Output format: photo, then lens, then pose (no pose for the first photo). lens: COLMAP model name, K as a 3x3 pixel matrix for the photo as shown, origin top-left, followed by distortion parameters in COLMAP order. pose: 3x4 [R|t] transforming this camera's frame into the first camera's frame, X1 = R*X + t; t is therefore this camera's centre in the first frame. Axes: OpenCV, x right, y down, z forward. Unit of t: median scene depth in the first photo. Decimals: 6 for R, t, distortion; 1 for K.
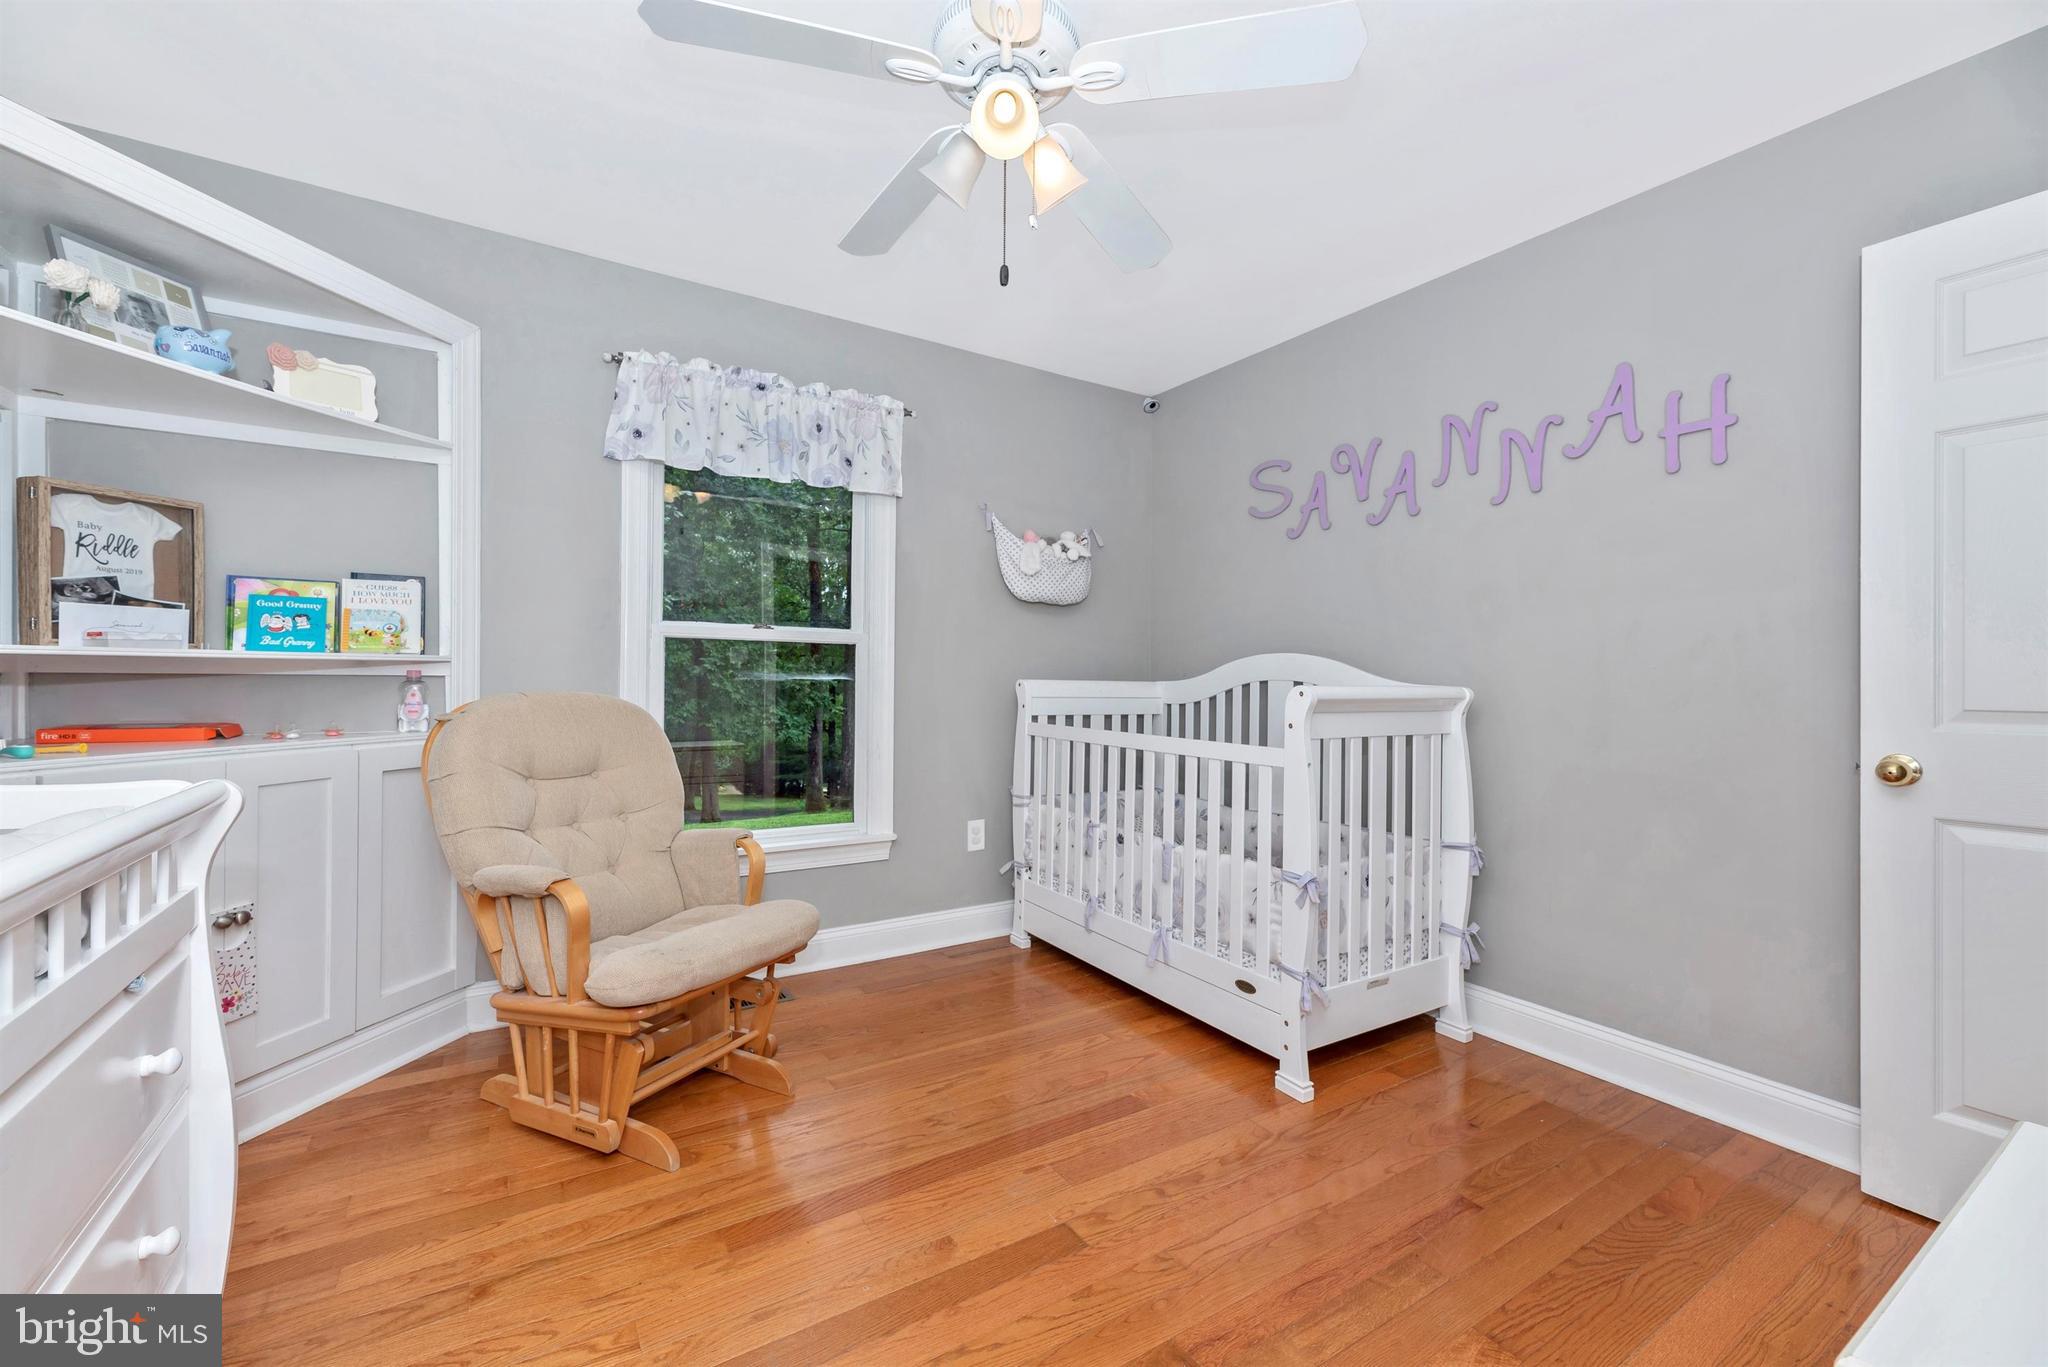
lens RADIAL K [[828.3, 0, 1014.1], [0, 828.3, 682.3], [0, 0, 1]] dist [-0.000018, -0.000250]
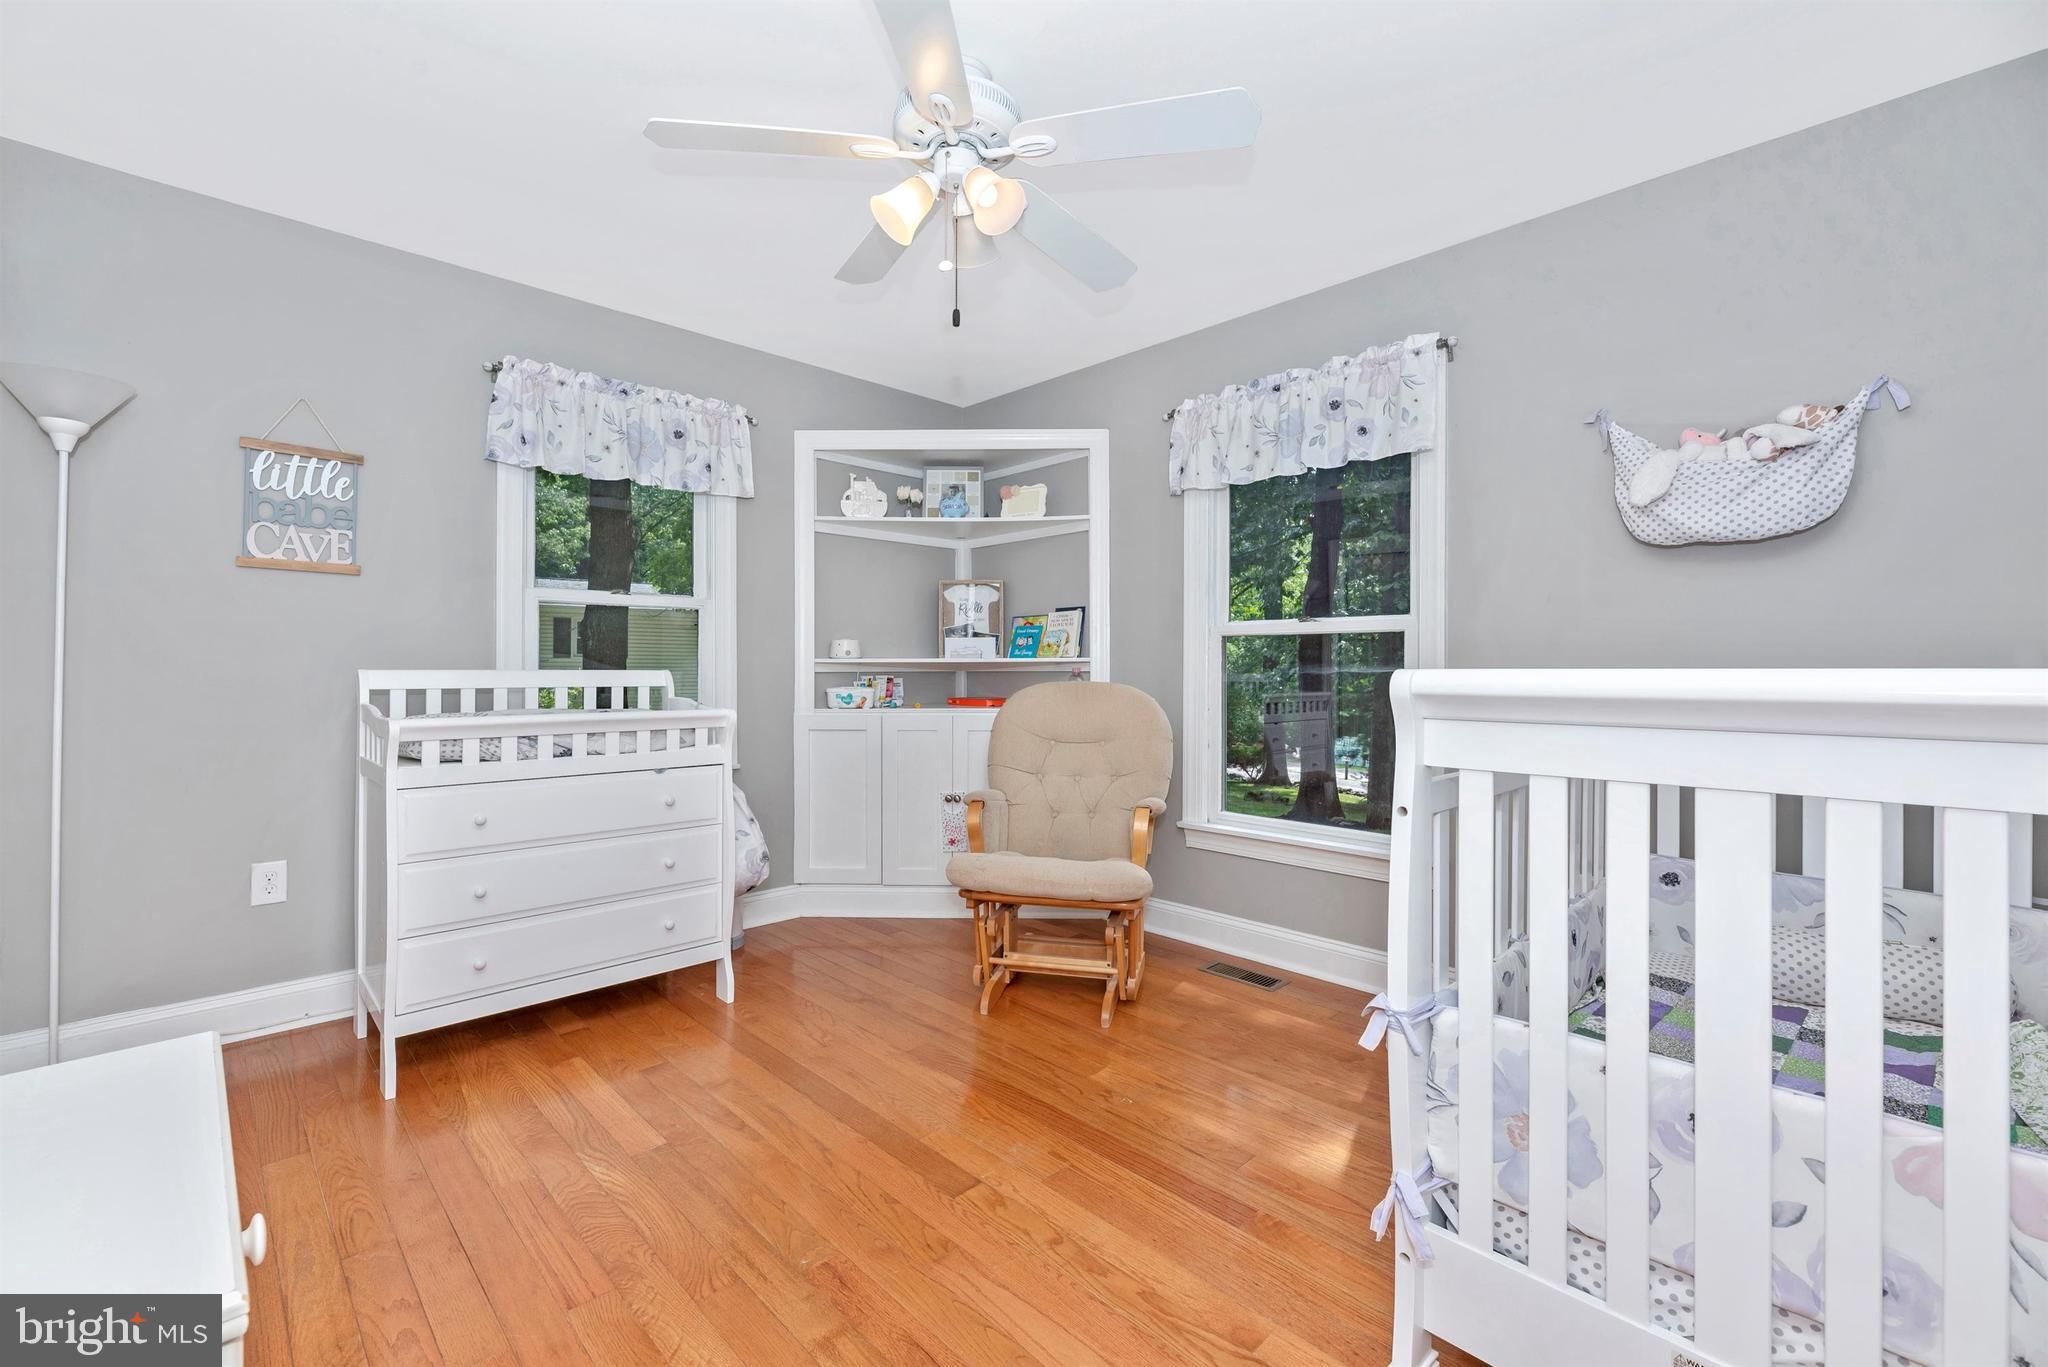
lens RADIAL K [[828.3, 0, 1014.7], [0, 828.3, 675.2], [0, 0, 1]] dist [-0.000018, -0.000250]
pose [[0.223987, -0.007673, -0.974562, 0.820903], [-0.004611, 0.999949, -0.008933, 0.014551], [0.974581, 0.006495, 0.223941, 0.598524]]
